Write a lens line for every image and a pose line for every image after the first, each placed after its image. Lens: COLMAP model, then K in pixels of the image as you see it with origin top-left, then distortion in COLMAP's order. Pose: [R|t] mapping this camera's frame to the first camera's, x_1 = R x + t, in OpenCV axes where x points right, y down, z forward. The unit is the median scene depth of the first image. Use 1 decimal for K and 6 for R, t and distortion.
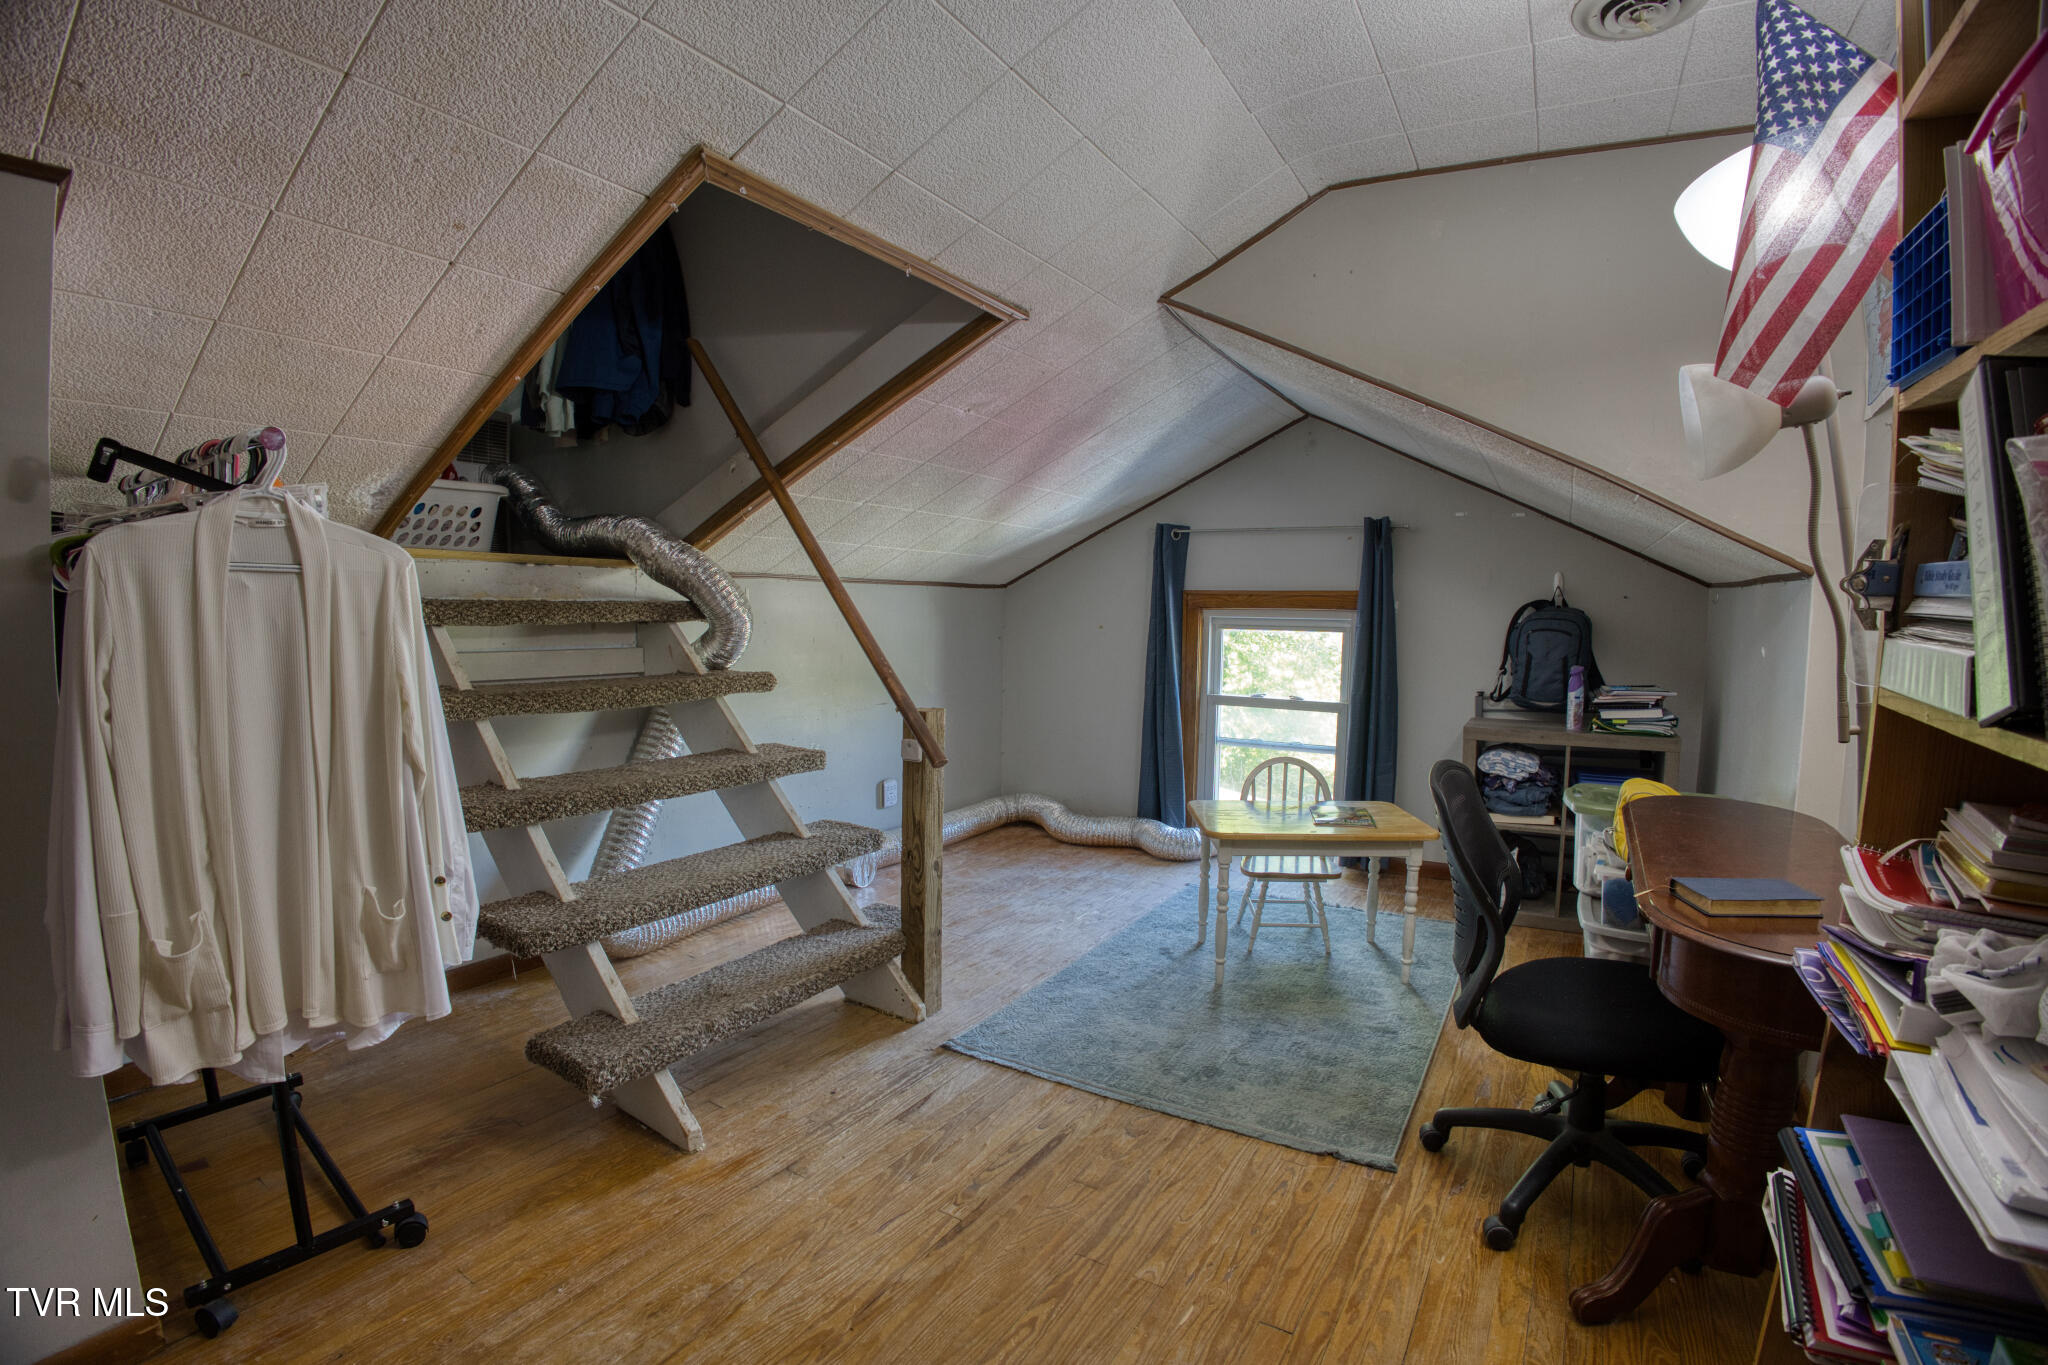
lens RADIAL K [[939.5, 0, 1026.2], [0, 939.5, 683.6], [0, 0, 1]] dist [-0.145407, 0.039804]
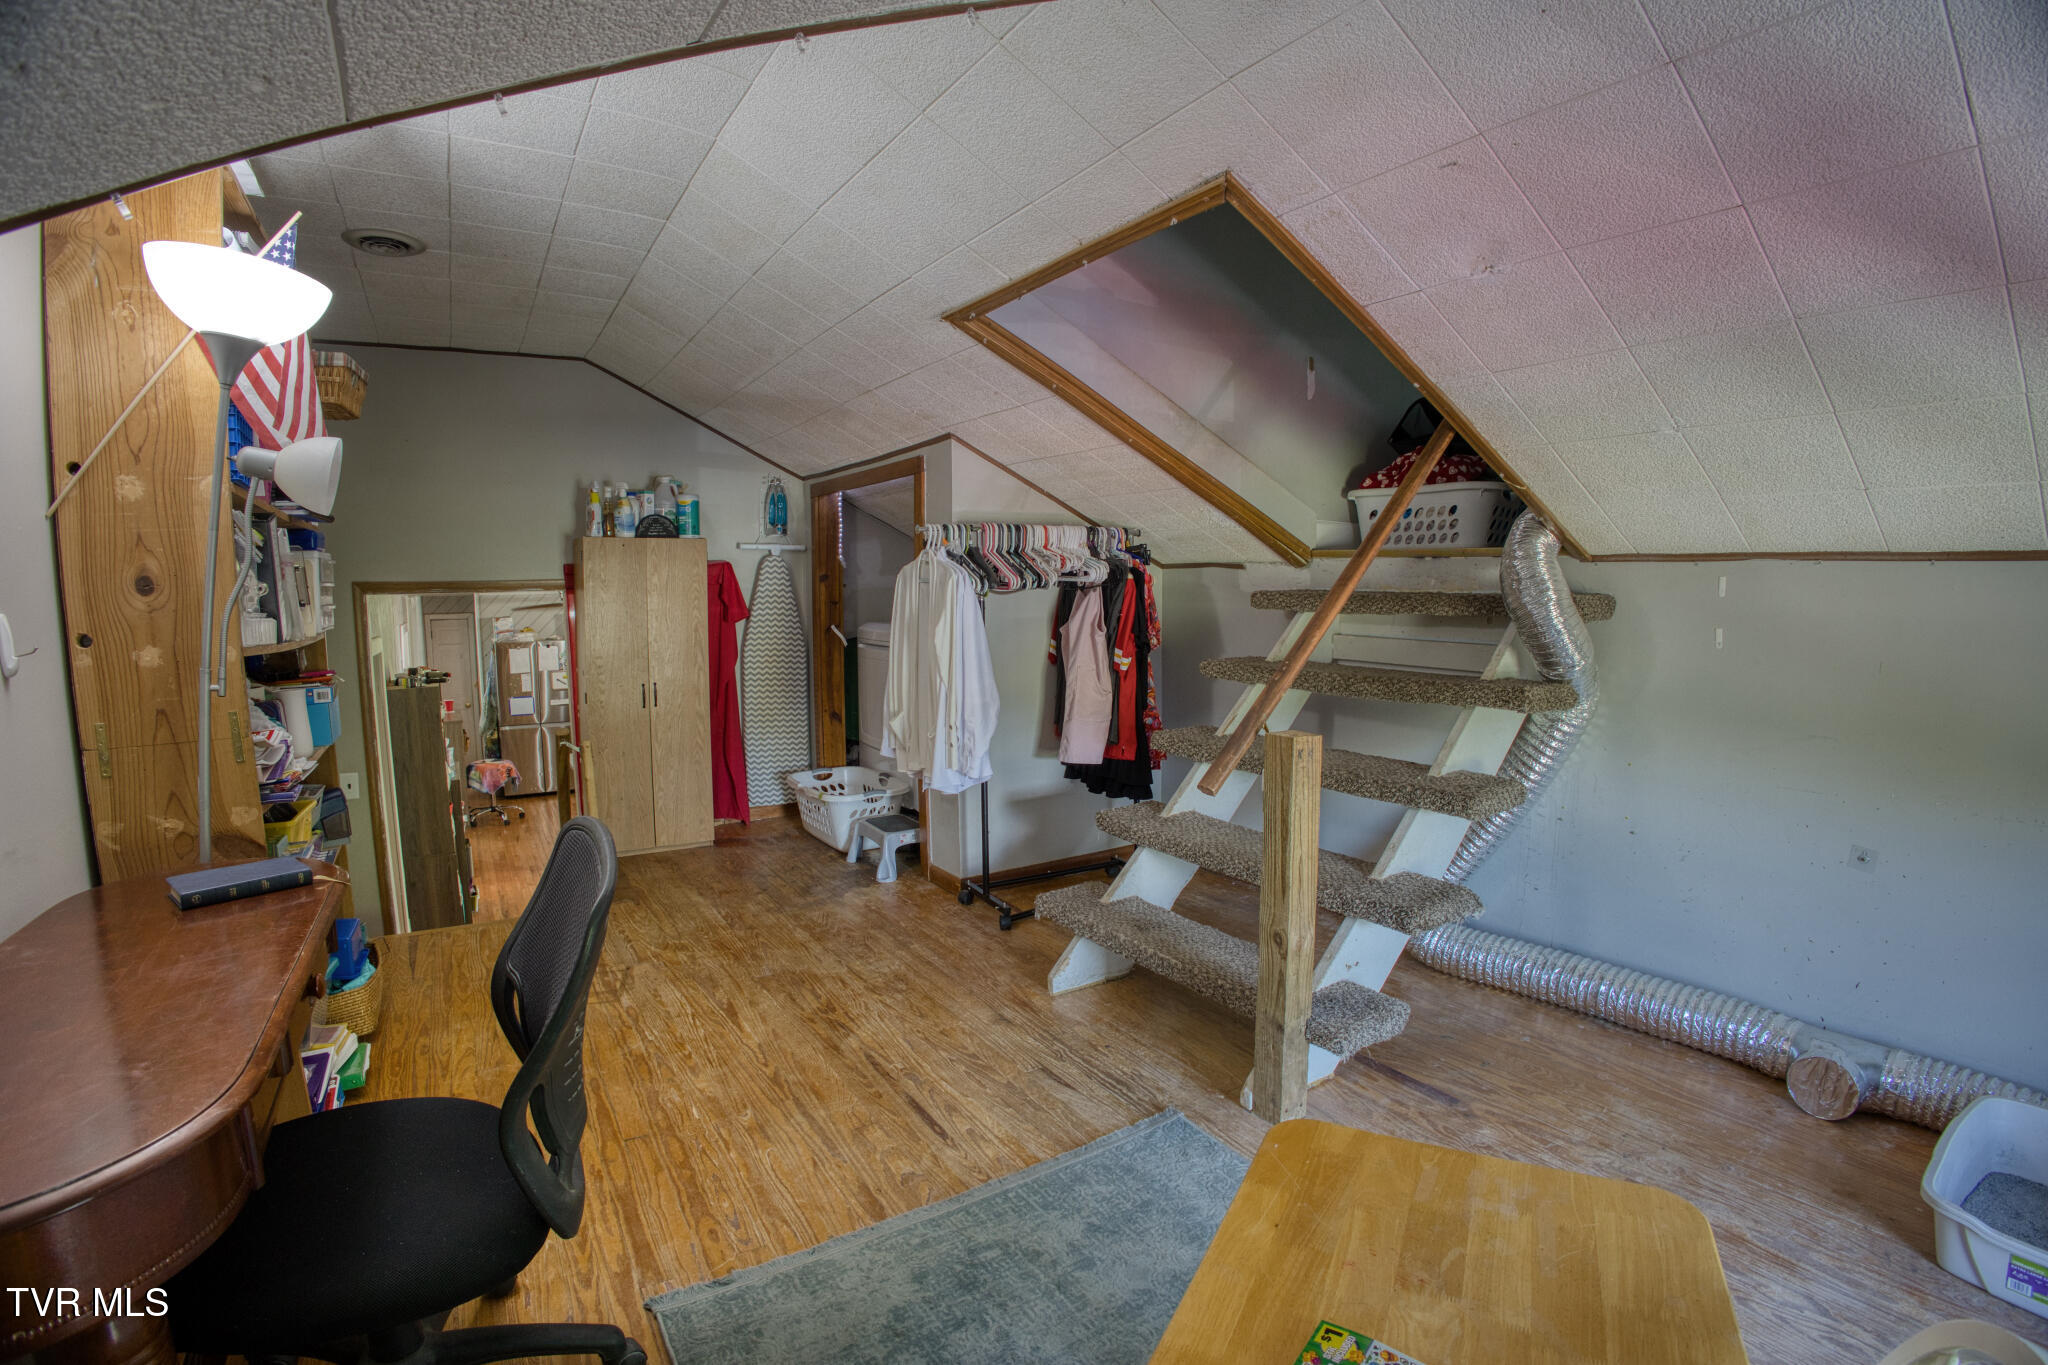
lens RADIAL K [[939.5, 0, 1026.2], [0, 939.5, 683.6], [0, 0, 1]] dist [-0.145407, 0.039804]
pose [[-0.437895, 0.077941, -0.895641, 0.787516], [-0.072313, 0.989953, 0.121504, -0.105907], [0.896113, 0.117973, -0.427860, 1.346595]]
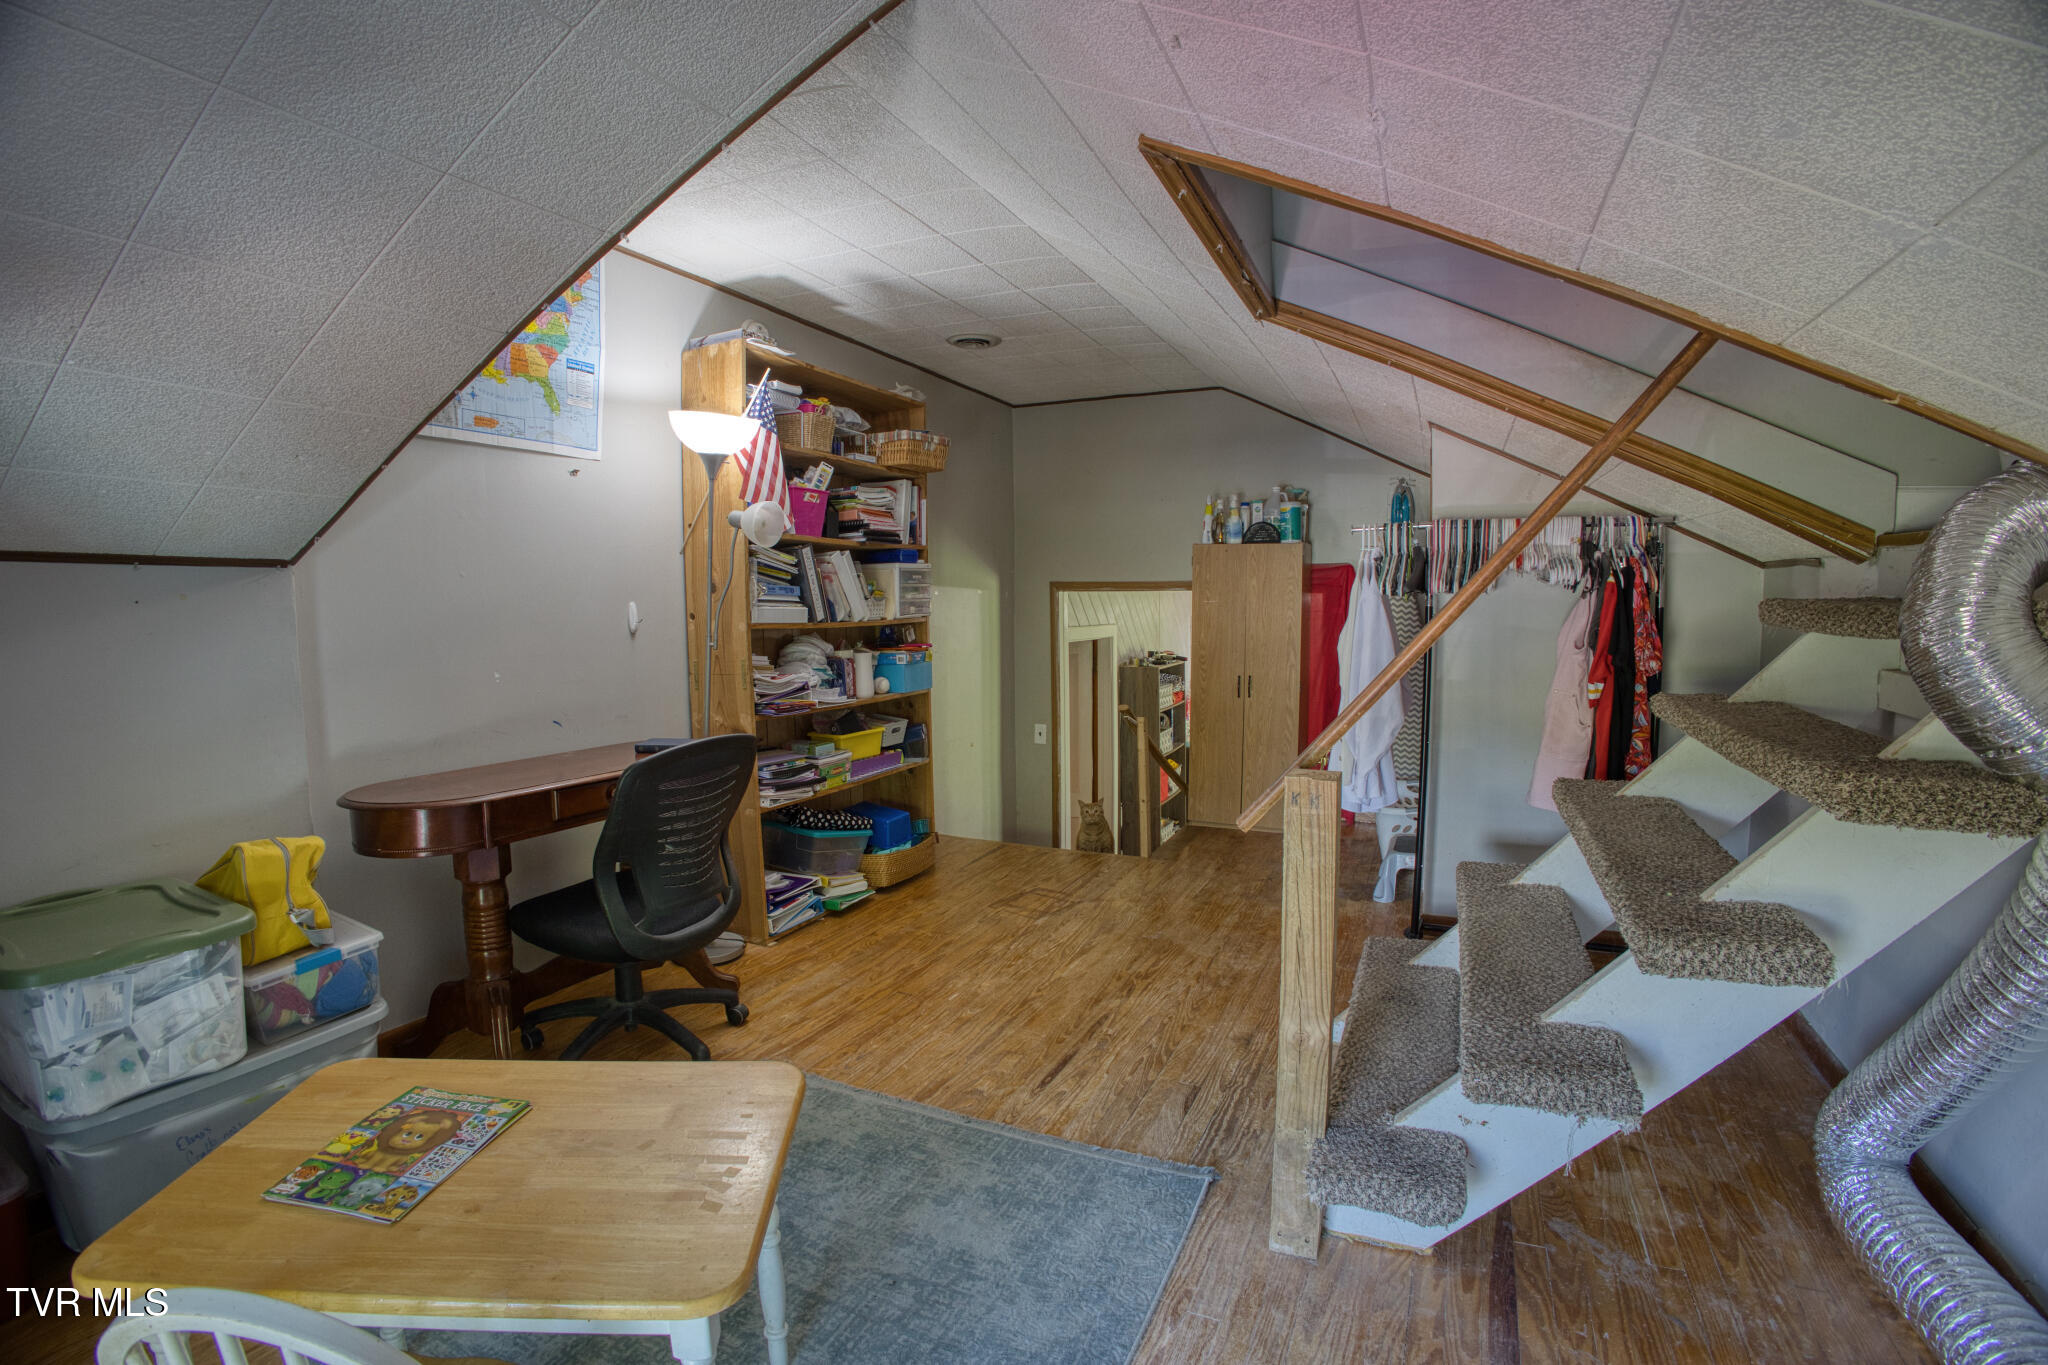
lens RADIAL K [[939.5, 0, 1026.2], [0, 939.5, 683.6], [0, 0, 1]] dist [-0.145407, 0.039804]
pose [[-0.992674, 0.004740, -0.120731, 0.176209], [-0.015839, 0.985502, 0.168925, -0.153177], [0.119781, 0.169600, -0.978207, 1.860726]]
